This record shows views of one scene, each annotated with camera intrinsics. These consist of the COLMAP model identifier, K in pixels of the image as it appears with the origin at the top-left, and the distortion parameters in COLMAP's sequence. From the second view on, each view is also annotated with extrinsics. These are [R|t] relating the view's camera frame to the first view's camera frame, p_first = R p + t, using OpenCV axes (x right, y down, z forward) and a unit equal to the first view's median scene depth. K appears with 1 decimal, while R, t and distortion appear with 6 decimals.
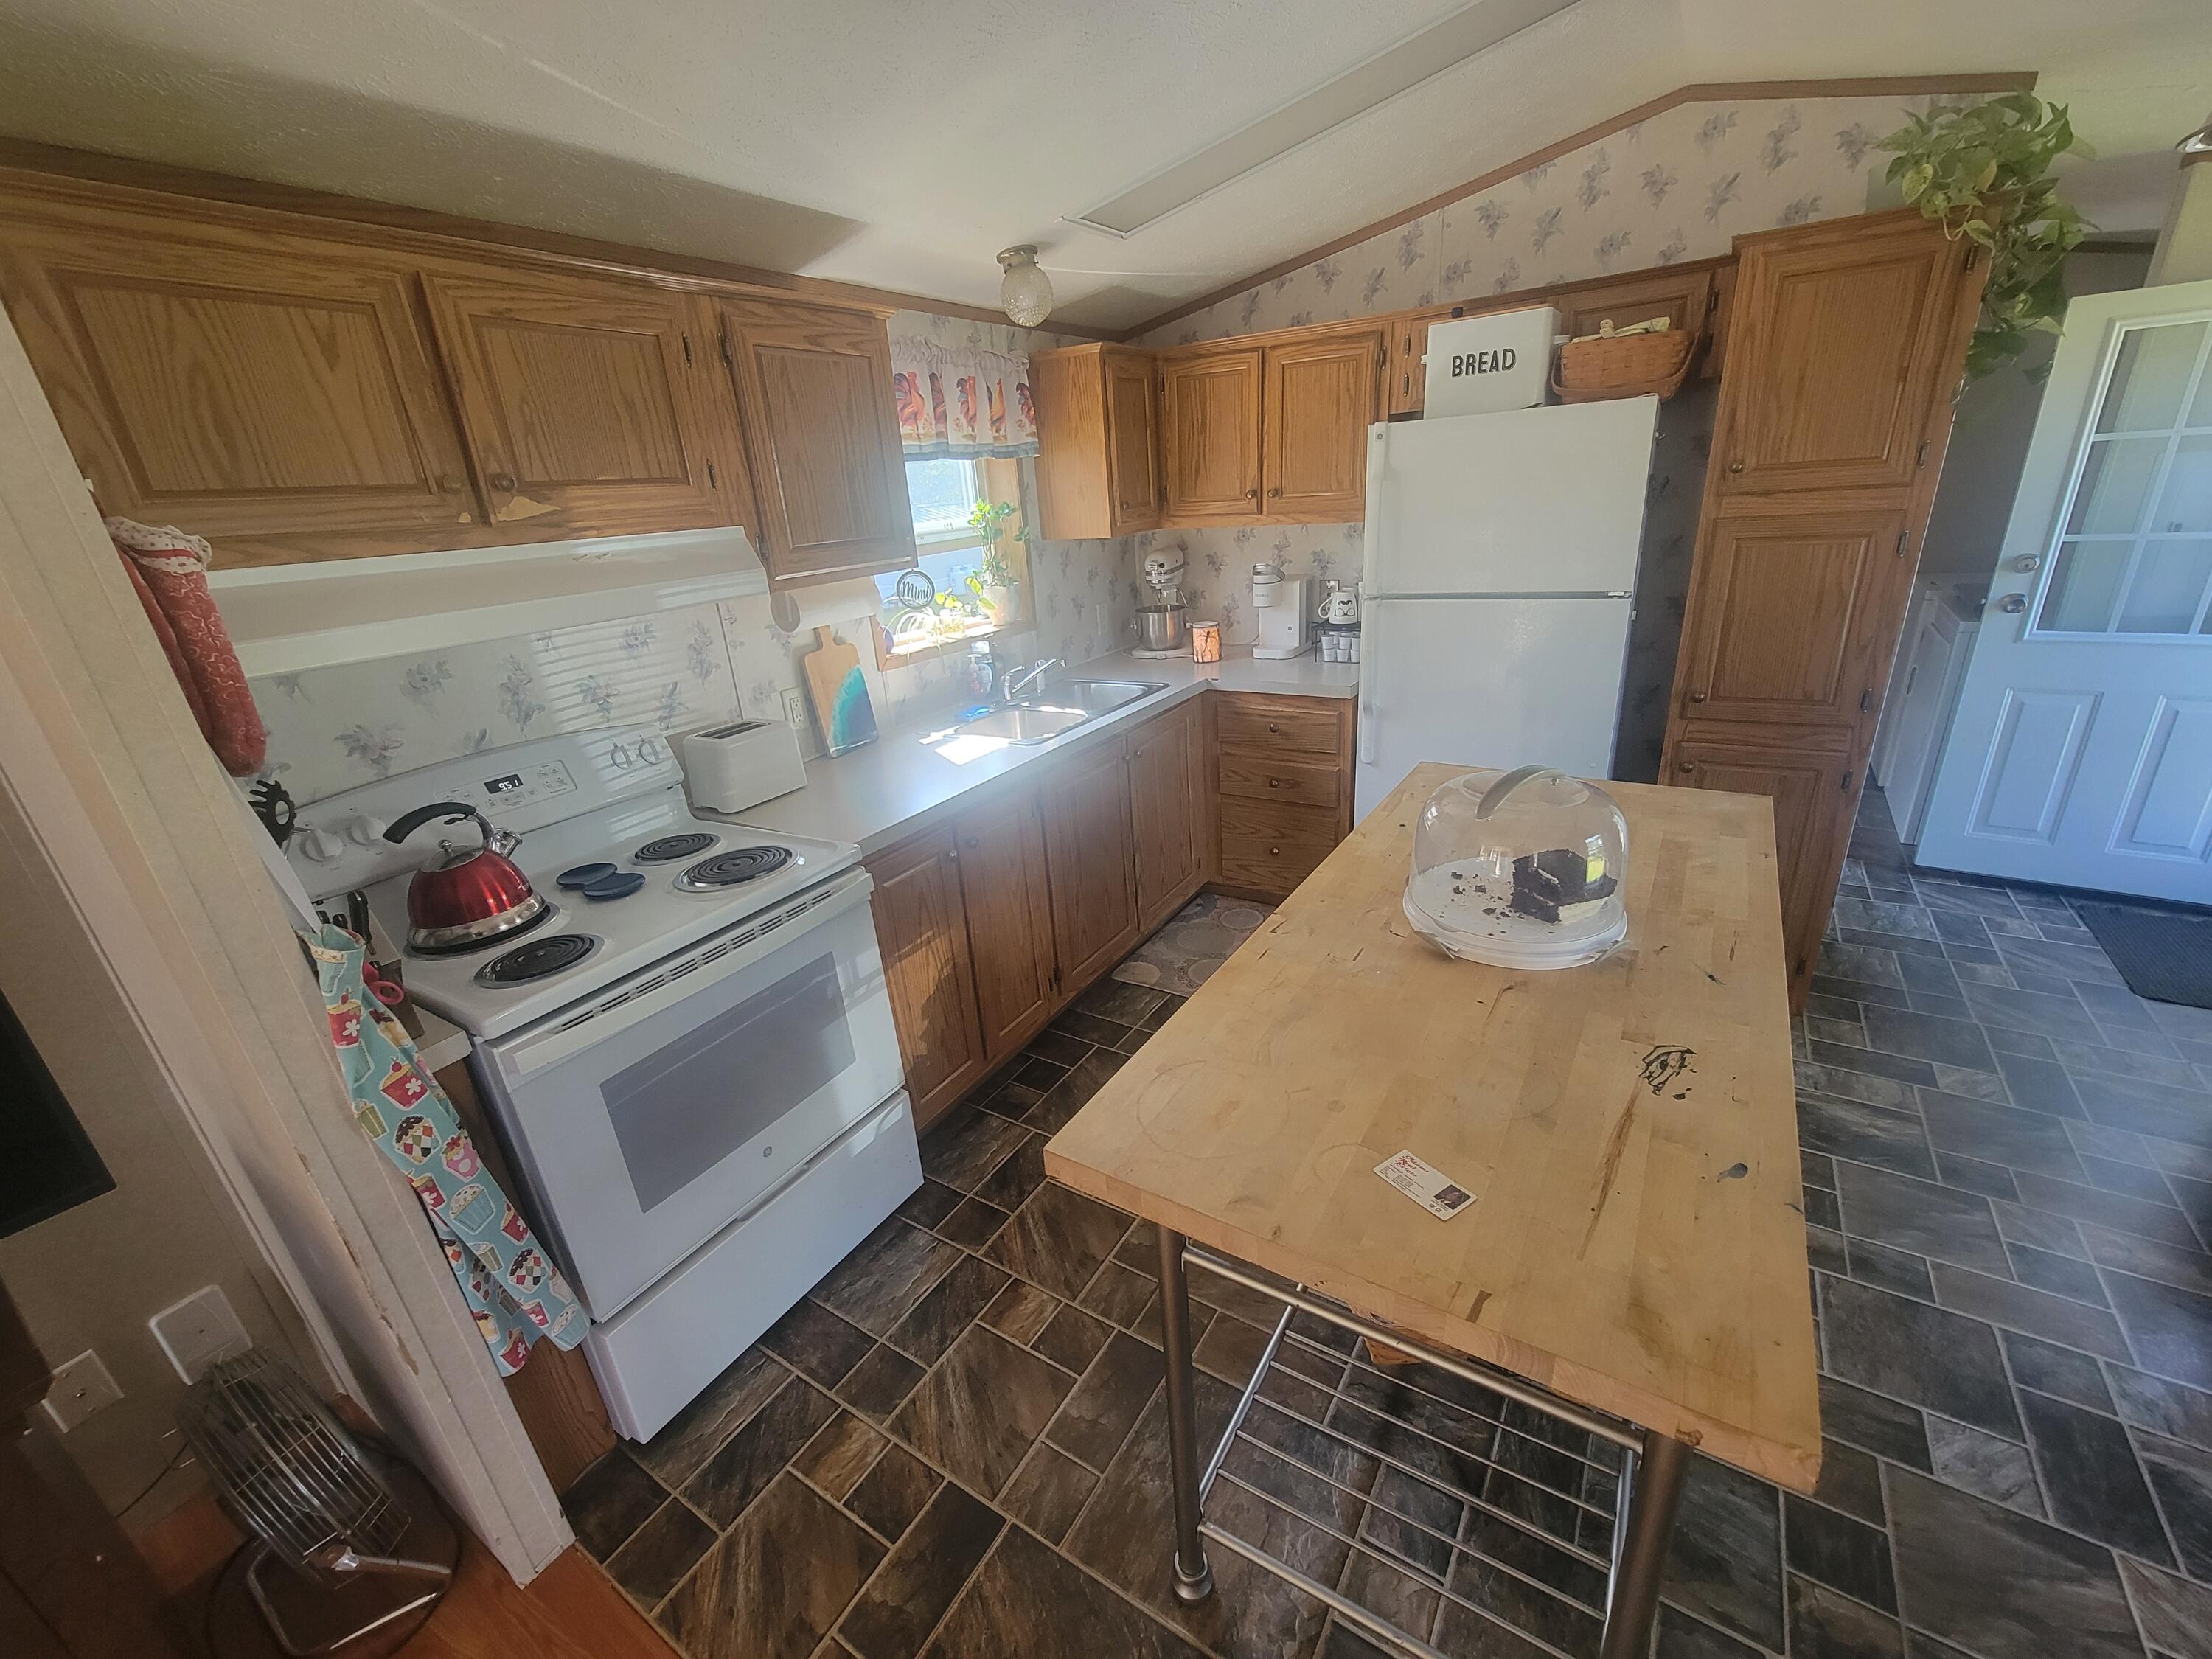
lens RADIAL K [[899.9, 0, 1107.6], [0, 899.9, 835.3], [0, 0, 1]] dist [-0.001027, 0.000085]
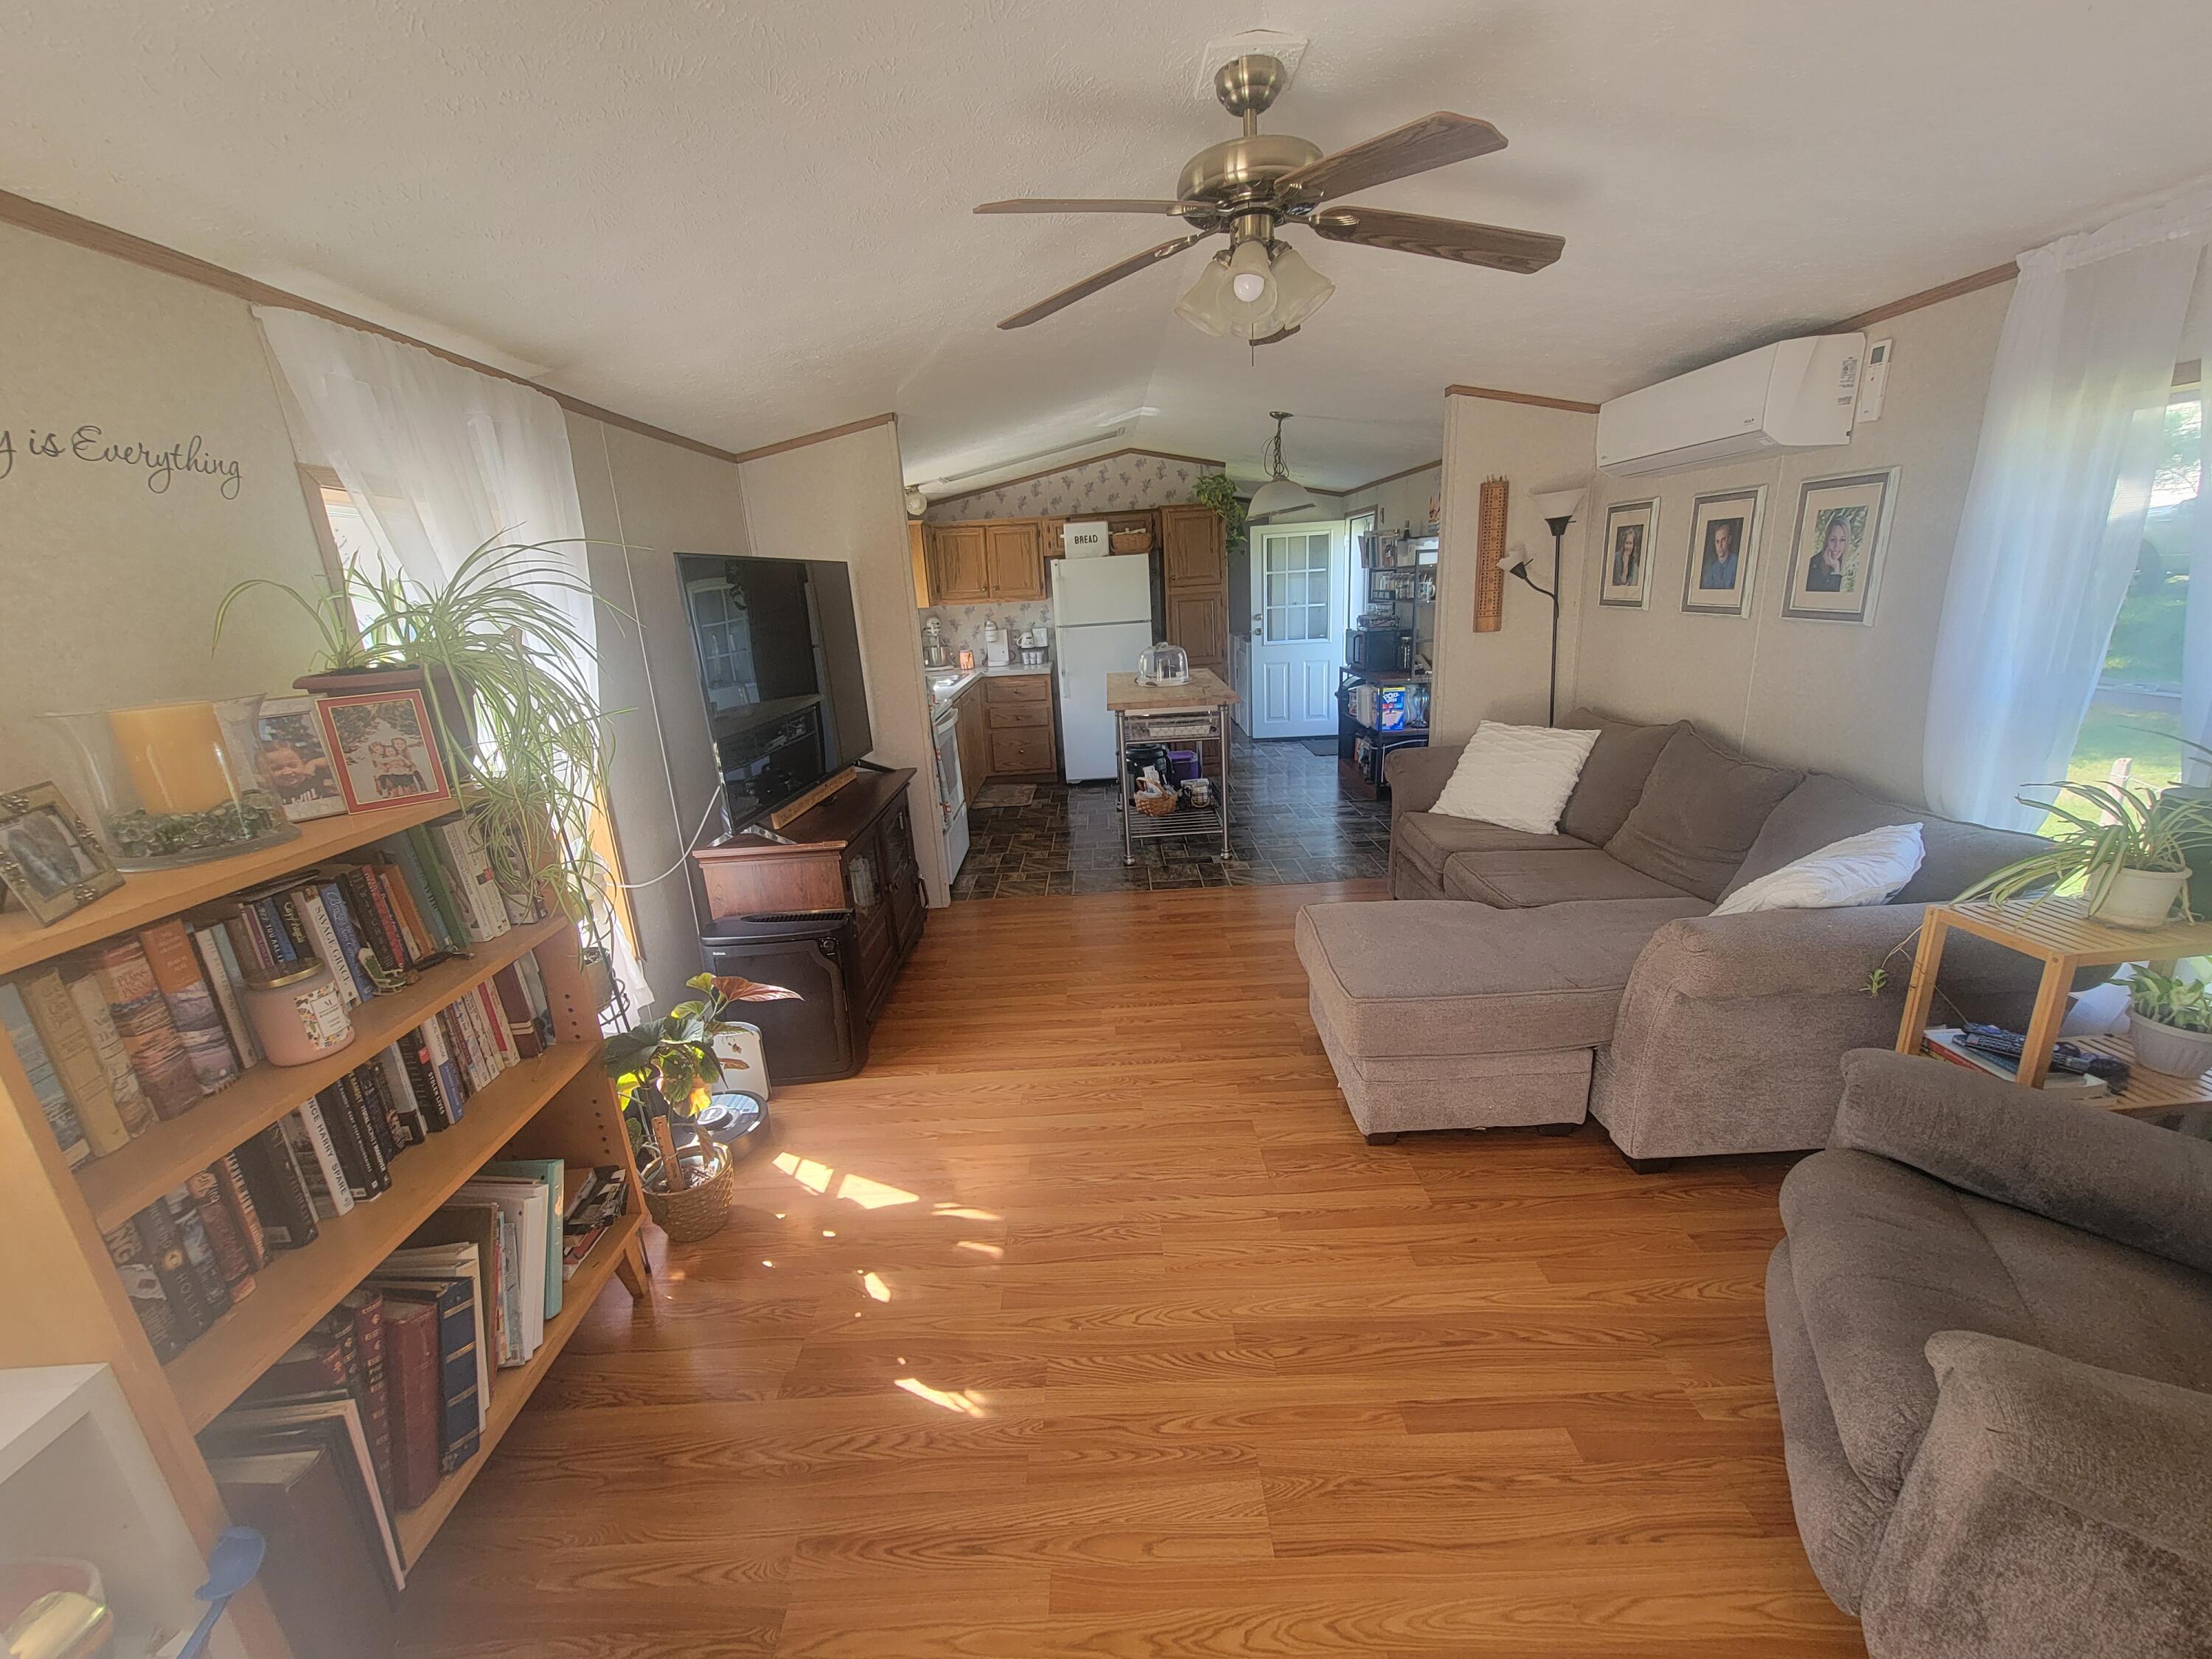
lens RADIAL K [[899.9, 0, 1107.6], [0, 899.9, 835.3], [0, 0, 1]] dist [-0.001027, 0.000085]
pose [[0.839186, -0.125329, 0.529206, -0.922925], [0.194337, 0.977942, -0.076569, 0.480995], [-0.507936, 0.167100, 0.845032, -0.997628]]
